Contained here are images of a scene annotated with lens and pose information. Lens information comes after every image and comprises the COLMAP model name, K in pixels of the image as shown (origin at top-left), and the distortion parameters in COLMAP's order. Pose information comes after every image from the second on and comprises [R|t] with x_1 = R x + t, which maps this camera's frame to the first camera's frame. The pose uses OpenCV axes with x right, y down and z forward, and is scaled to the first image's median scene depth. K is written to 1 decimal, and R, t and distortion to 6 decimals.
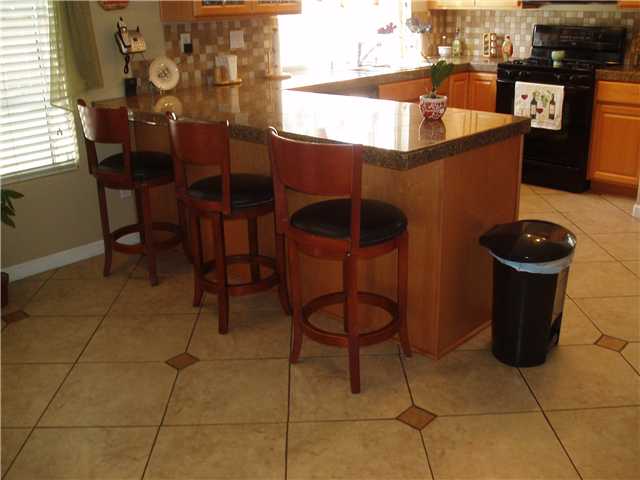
lens RADIAL K [[662.2, 0, 316.0], [0, 662.2, 222.6], [0, 0, 1]] dist [-0.136909, 0.096442]
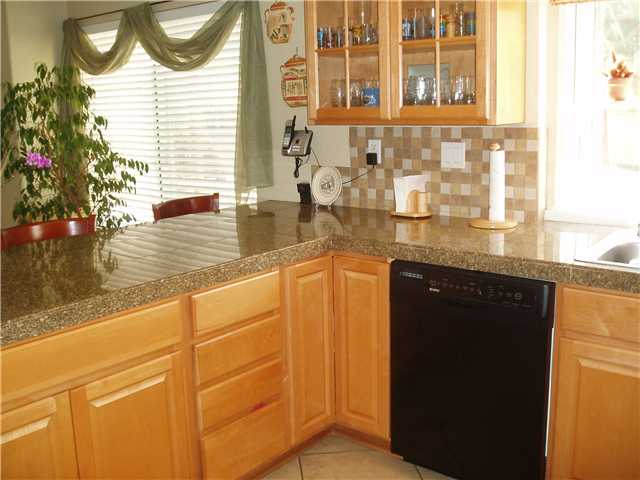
lens RADIAL K [[662.2, 0, 316.0], [0, 662.2, 222.6], [0, 0, 1]] dist [-0.136909, 0.096442]
pose [[0.085061, 0.193775, -0.977351, 0.446530], [-0.300924, 0.940096, 0.160199, -0.238825], [0.949847, 0.280482, 0.138277, 0.677168]]
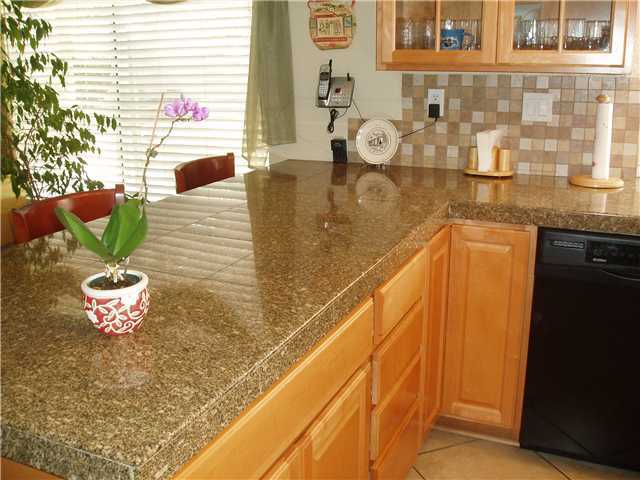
lens RADIAL K [[662.2, 0, 316.0], [0, 662.2, 222.6], [0, 0, 1]] dist [-0.136909, 0.096442]
pose [[0.339506, 0.249906, -0.906798, 0.316332], [-0.305798, 0.941014, 0.144845, -0.174694], [0.889507, 0.228122, 0.395901, 0.519076]]
